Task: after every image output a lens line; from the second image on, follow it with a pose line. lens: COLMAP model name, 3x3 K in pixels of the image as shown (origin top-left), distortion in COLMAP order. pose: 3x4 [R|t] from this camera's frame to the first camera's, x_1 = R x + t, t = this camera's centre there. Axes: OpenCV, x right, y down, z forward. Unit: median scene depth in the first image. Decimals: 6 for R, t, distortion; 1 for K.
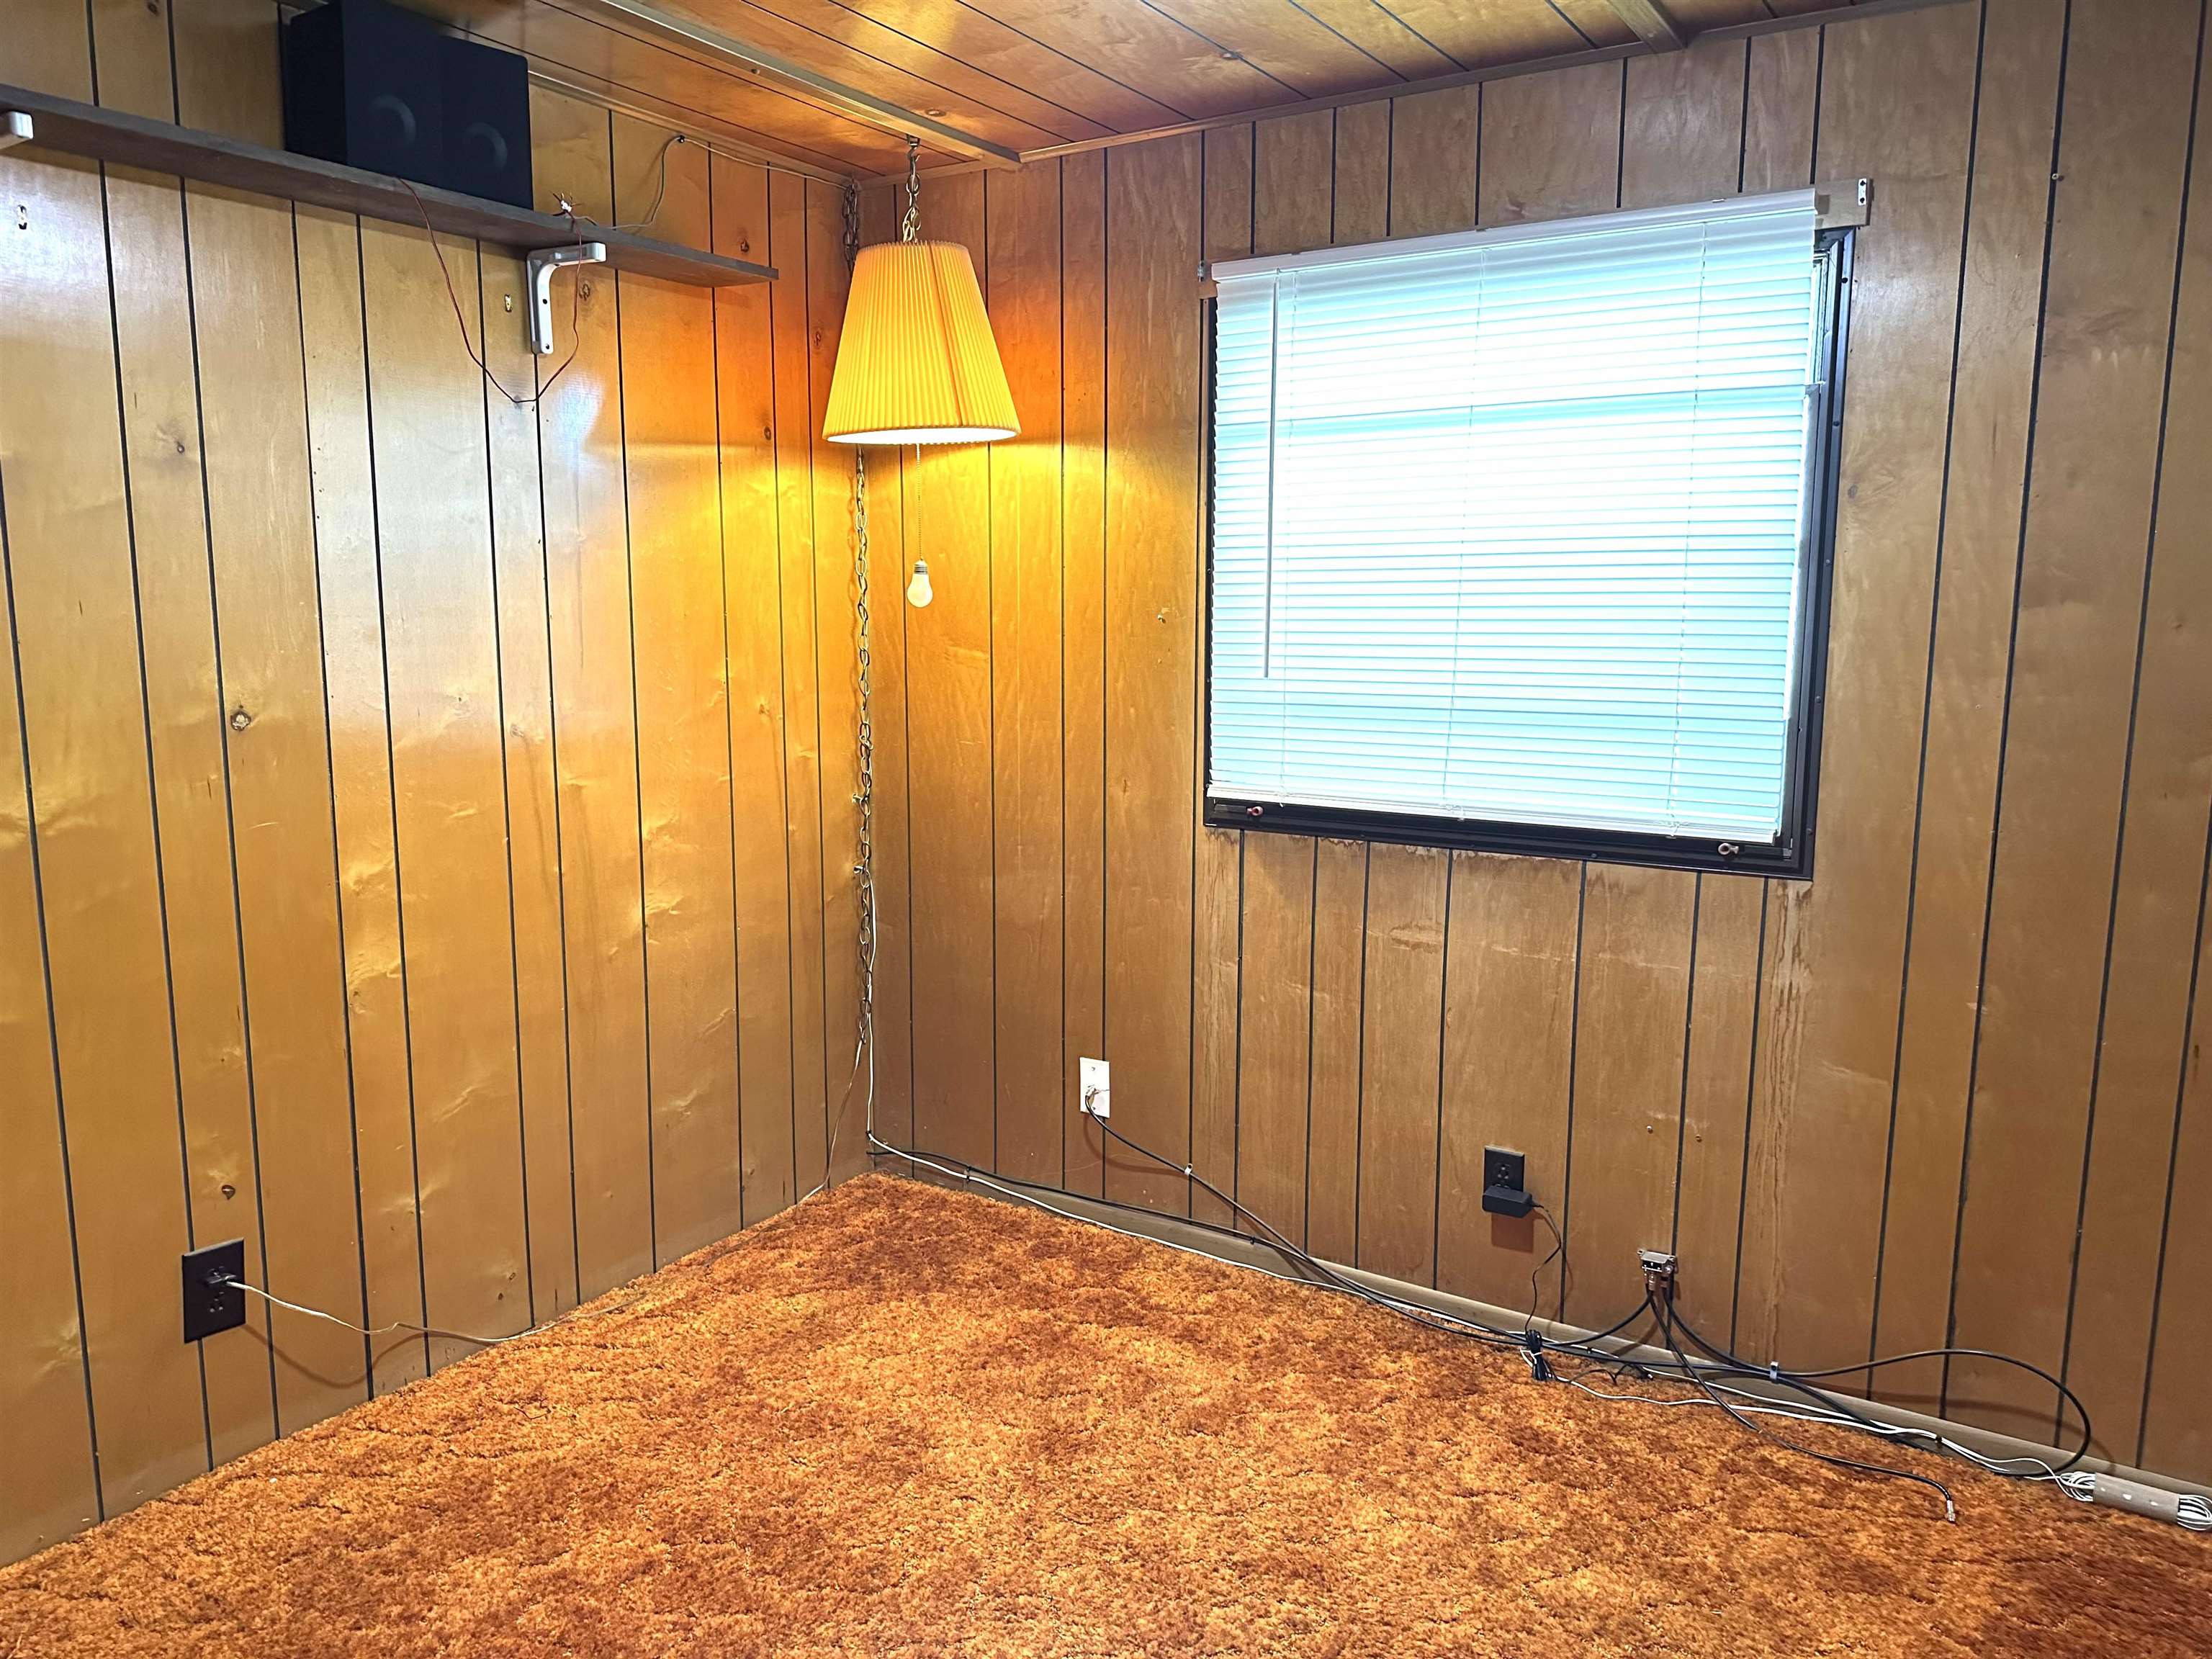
lens RADIAL K [[1573.8, 0, 1105.7], [0, 1573.8, 828.2], [0, 0, 1]] dist [0.034101, -0.040711]
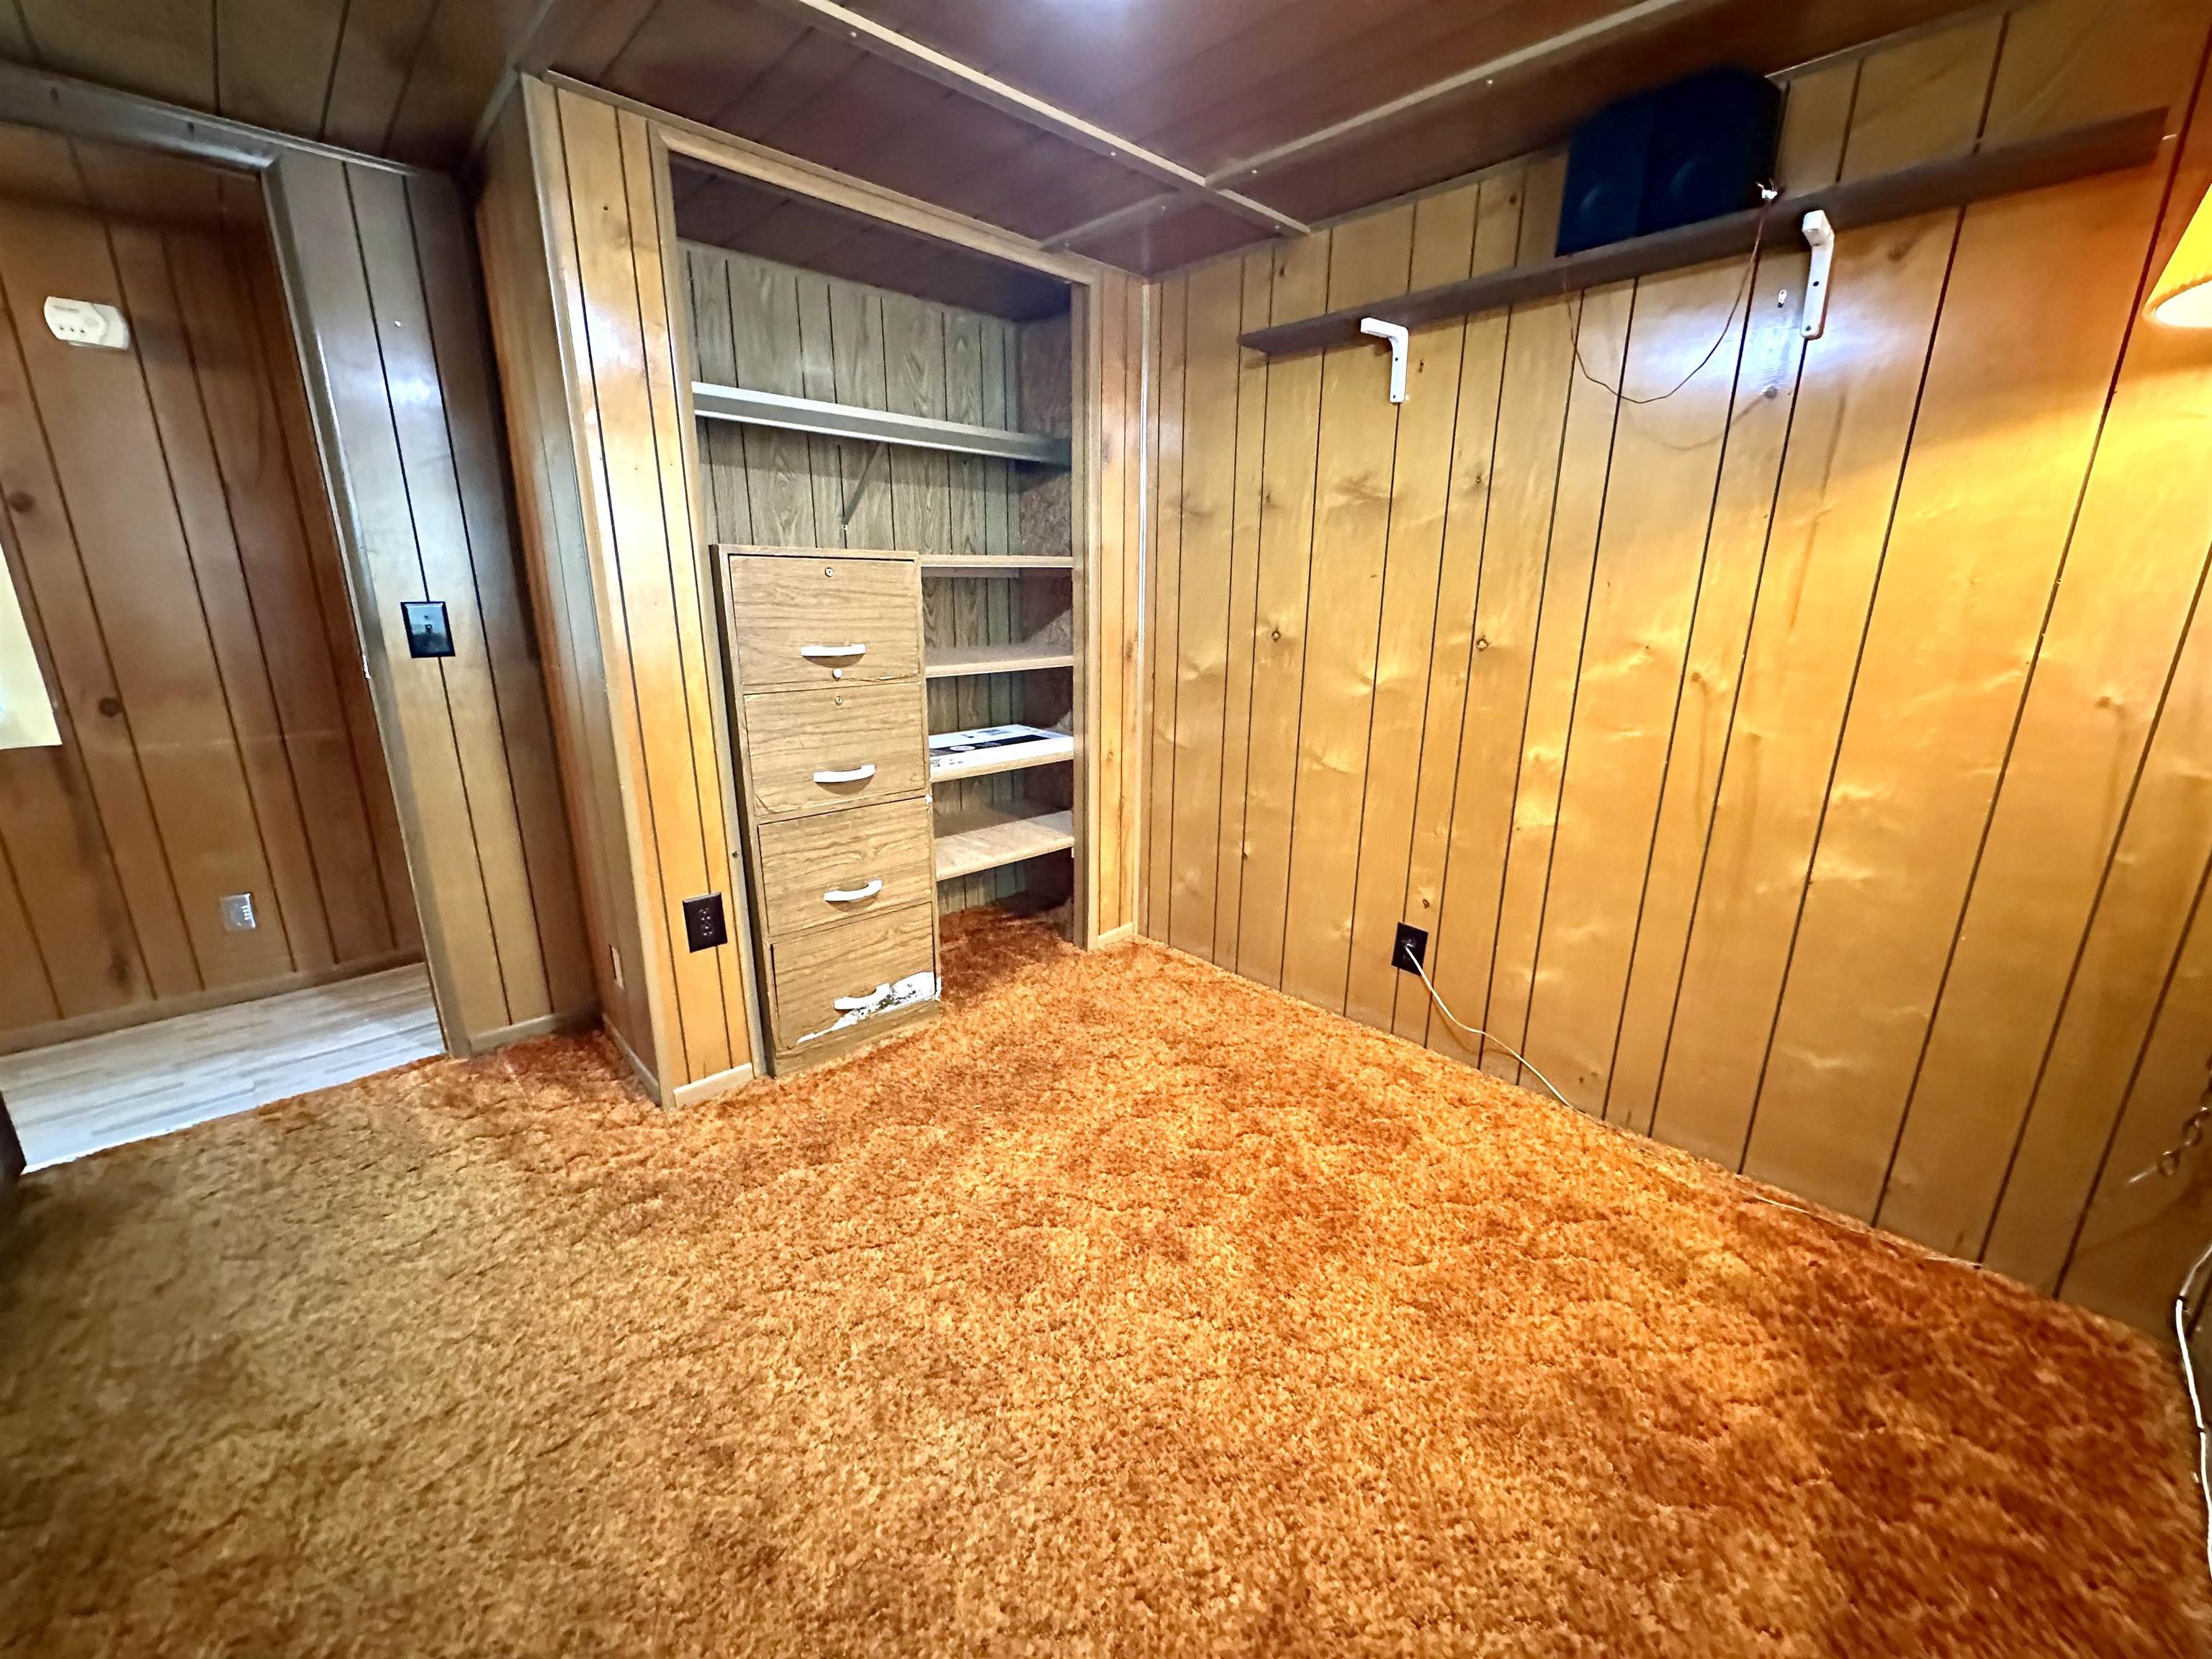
lens RADIAL K [[885.4, 0, 1103.7], [0, 885.4, 829.8], [0, 0, 1]] dist [-0.001117, 0.000185]
pose [[-0.247563, 0.254123, -0.934952, 0.465363], [-0.146034, 0.944179, 0.295298, -0.098131], [0.957803, 0.209639, -0.196633, 0.807370]]
